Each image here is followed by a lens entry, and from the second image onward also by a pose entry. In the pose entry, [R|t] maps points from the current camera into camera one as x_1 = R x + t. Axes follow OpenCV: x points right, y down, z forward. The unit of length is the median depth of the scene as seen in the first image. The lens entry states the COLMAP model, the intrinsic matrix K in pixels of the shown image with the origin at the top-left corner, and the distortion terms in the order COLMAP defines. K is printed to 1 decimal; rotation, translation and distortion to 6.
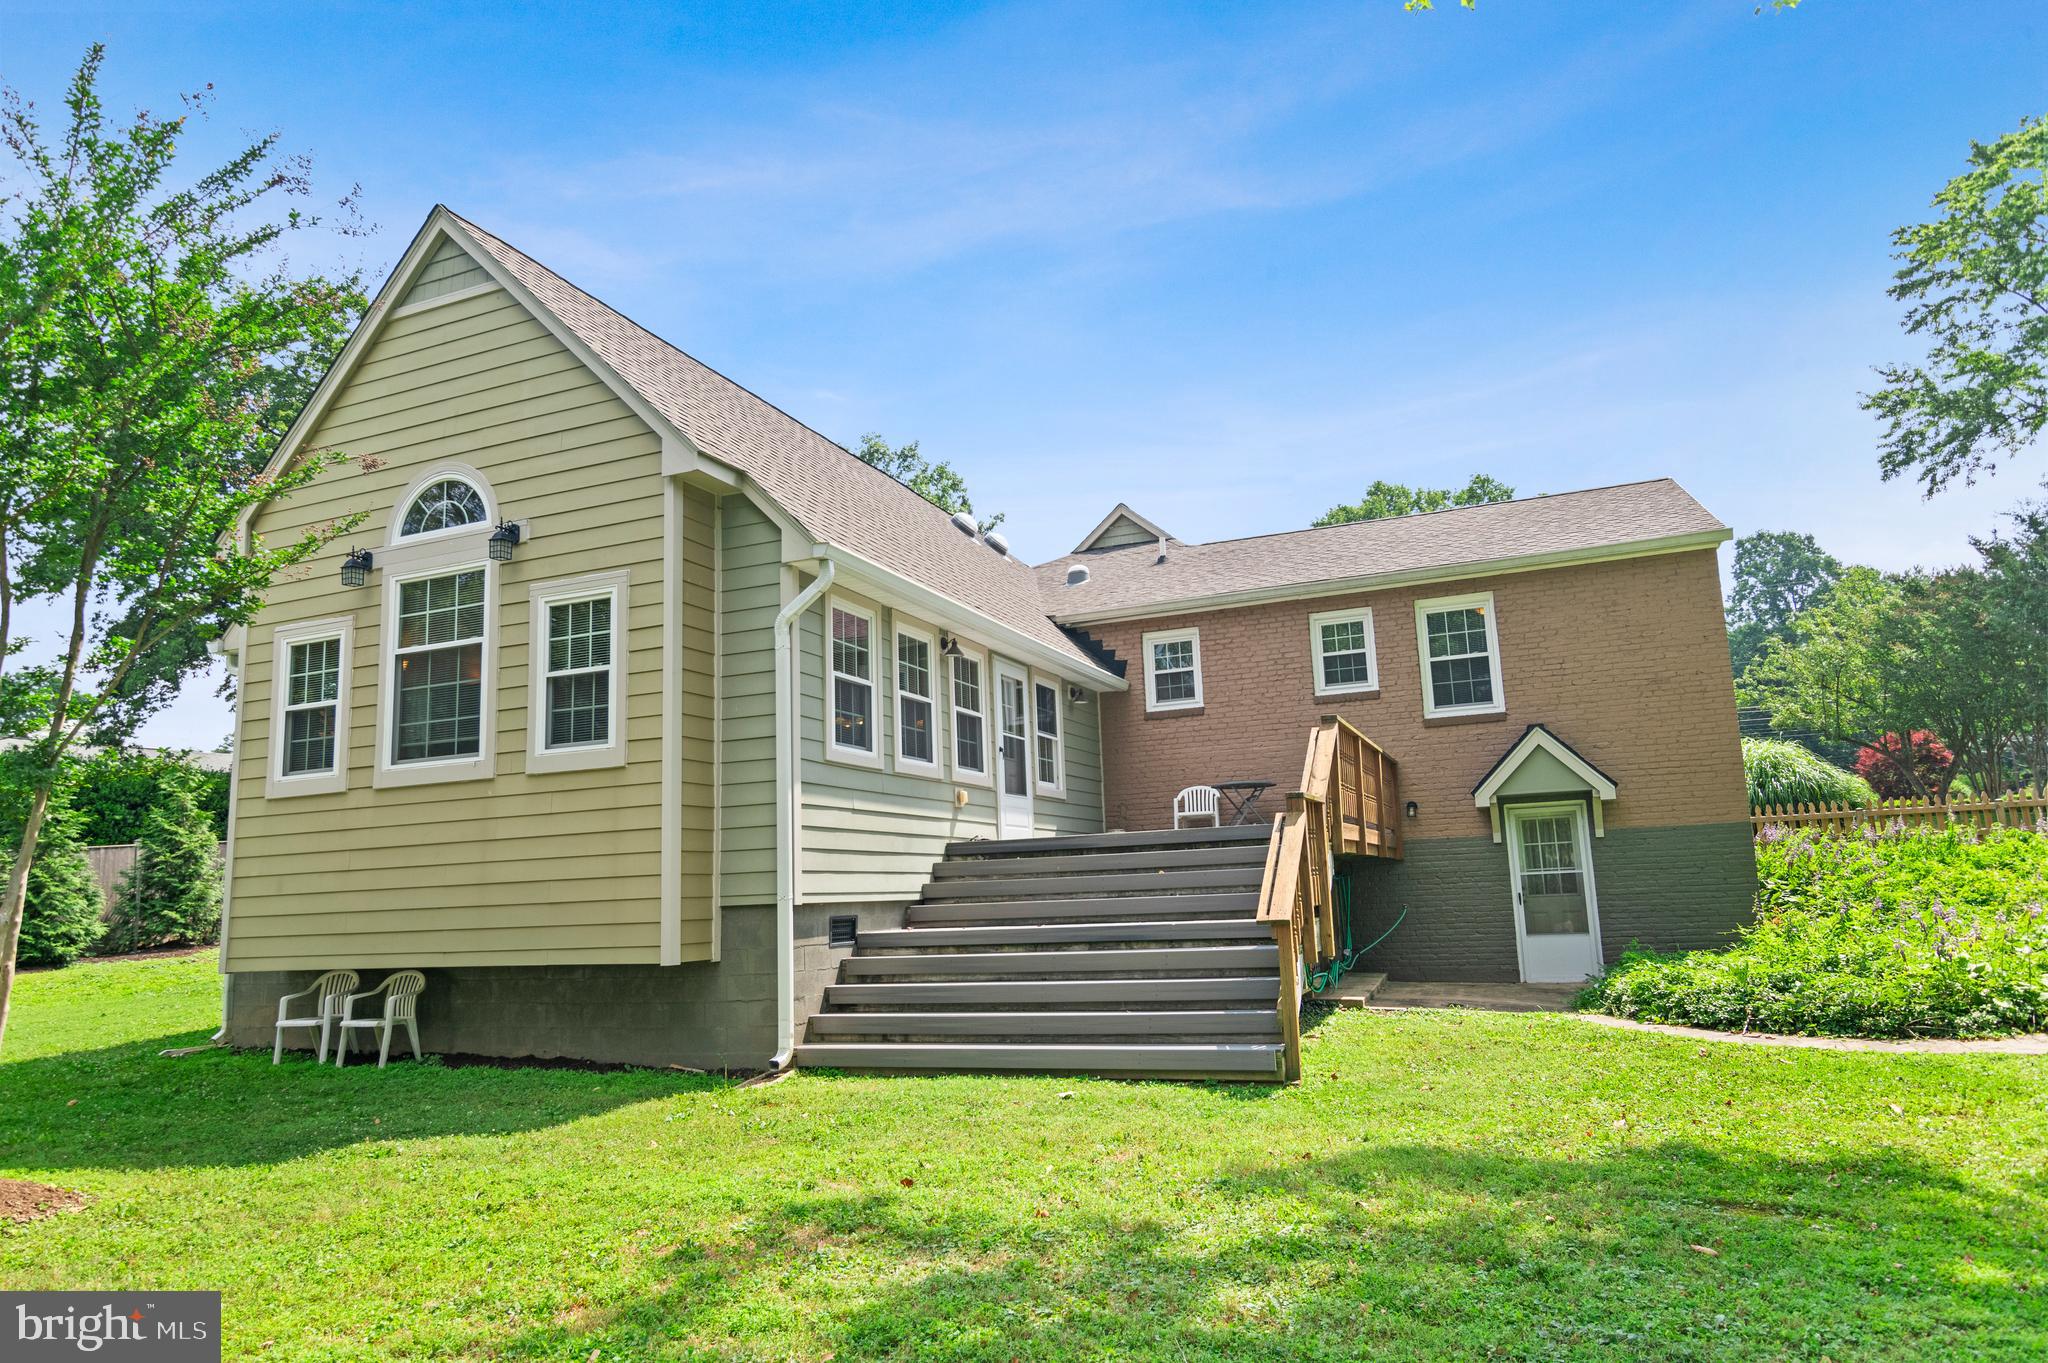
lens RADIAL K [[1245.4, 0, 1024.0], [0, 1245.4, 681.5], [0, 0, 1]] dist [0.001084, 0.000262]
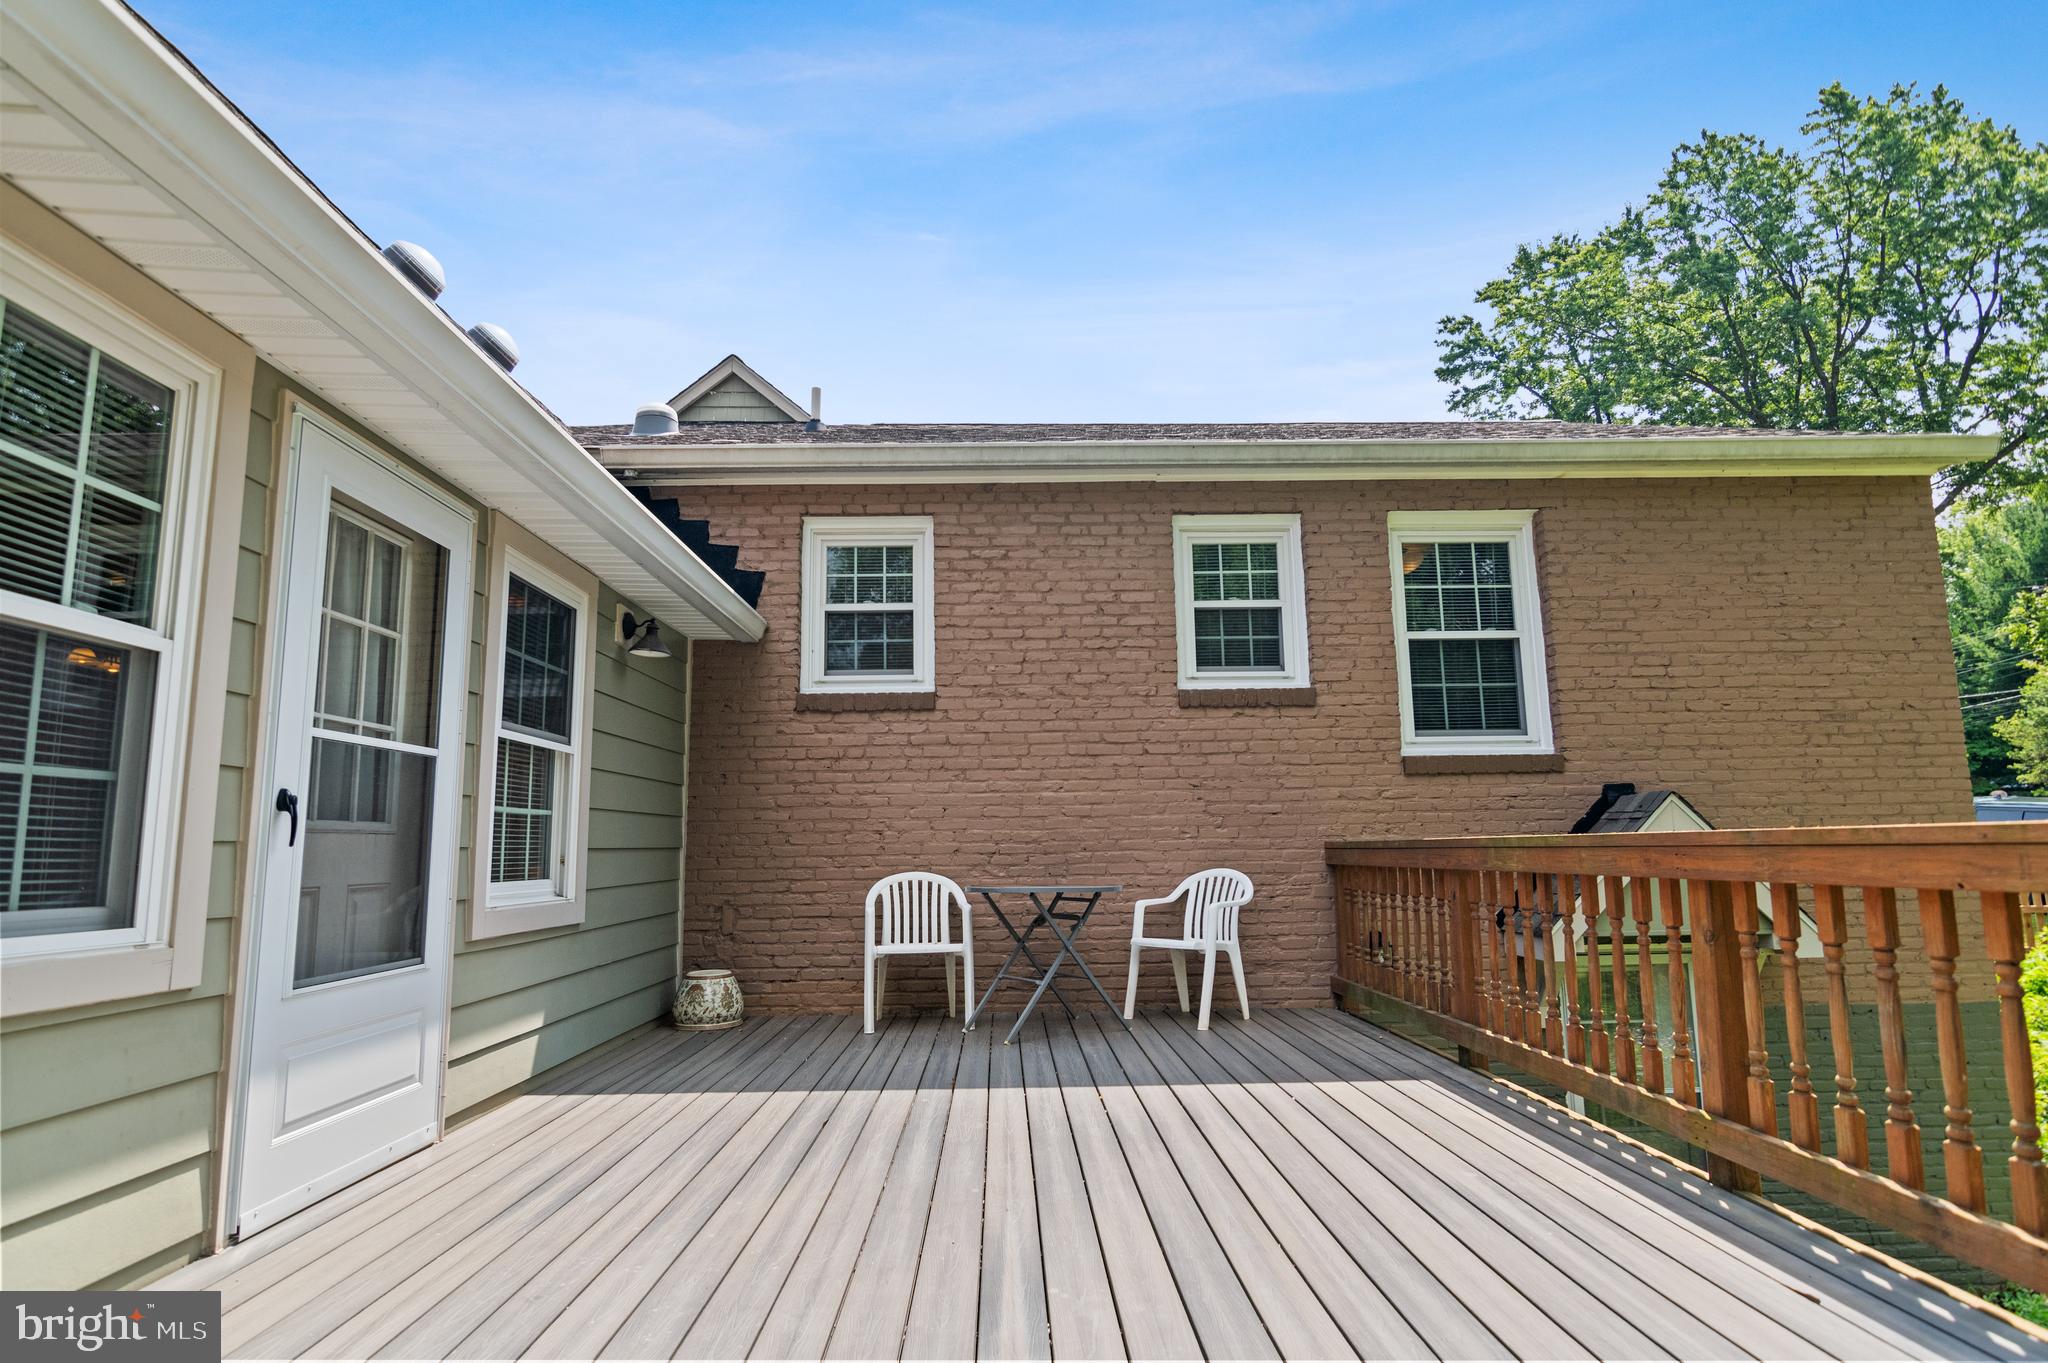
lens RADIAL K [[1103.9, 0, 1024.0], [0, 1103.9, 681.5], [0, 0, 1]] dist [-0.000270, -0.000042]
pose [[0.919983, 0.087856, 0.381984, 0.023041], [-0.089165, 0.995914, -0.014312, 0.019697], [-0.381681, -0.020893, 0.924058, 0.640427]]
